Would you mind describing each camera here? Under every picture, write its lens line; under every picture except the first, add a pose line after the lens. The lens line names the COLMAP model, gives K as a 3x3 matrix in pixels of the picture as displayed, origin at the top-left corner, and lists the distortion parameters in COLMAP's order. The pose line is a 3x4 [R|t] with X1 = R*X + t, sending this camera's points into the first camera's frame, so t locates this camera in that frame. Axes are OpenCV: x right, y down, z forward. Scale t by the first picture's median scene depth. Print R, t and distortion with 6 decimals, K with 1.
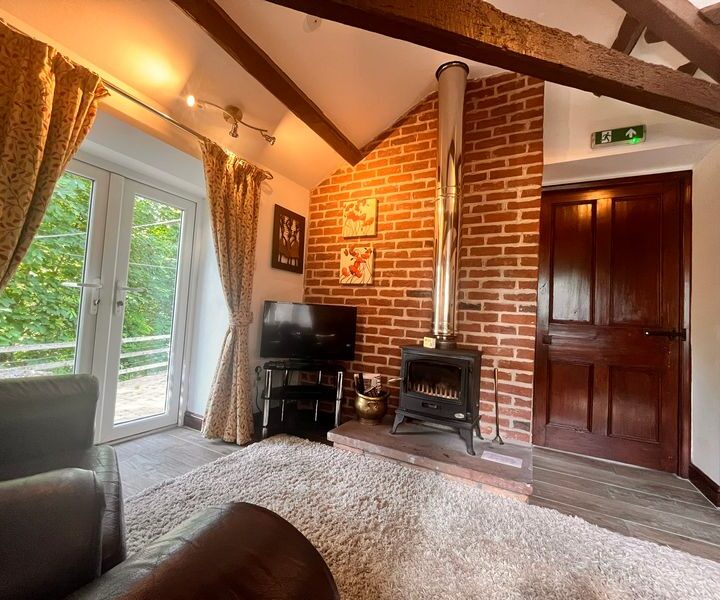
lens RADIAL K [[323.0, 0, 360.0], [0, 323.0, 300.0], [0, 0, 1]] dist [0.000790, -0.000139]
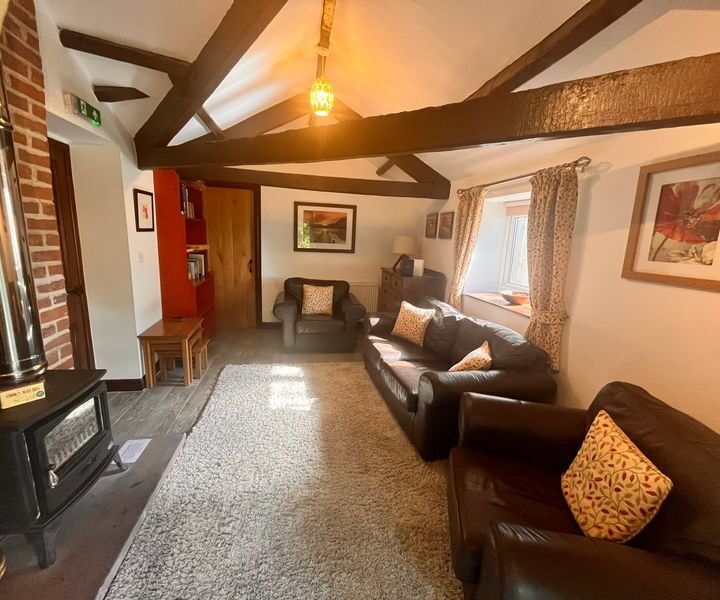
lens RADIAL K [[323.0, 0, 360.0], [0, 323.0, 300.0], [0, 0, 1]] dist [0.000790, -0.000139]
pose [[-0.625389, -0.239115, 0.742774, -0.562835], [-0.120819, 0.970085, 0.210566, -0.231999], [-0.770903, 0.041944, -0.635570, 0.924978]]
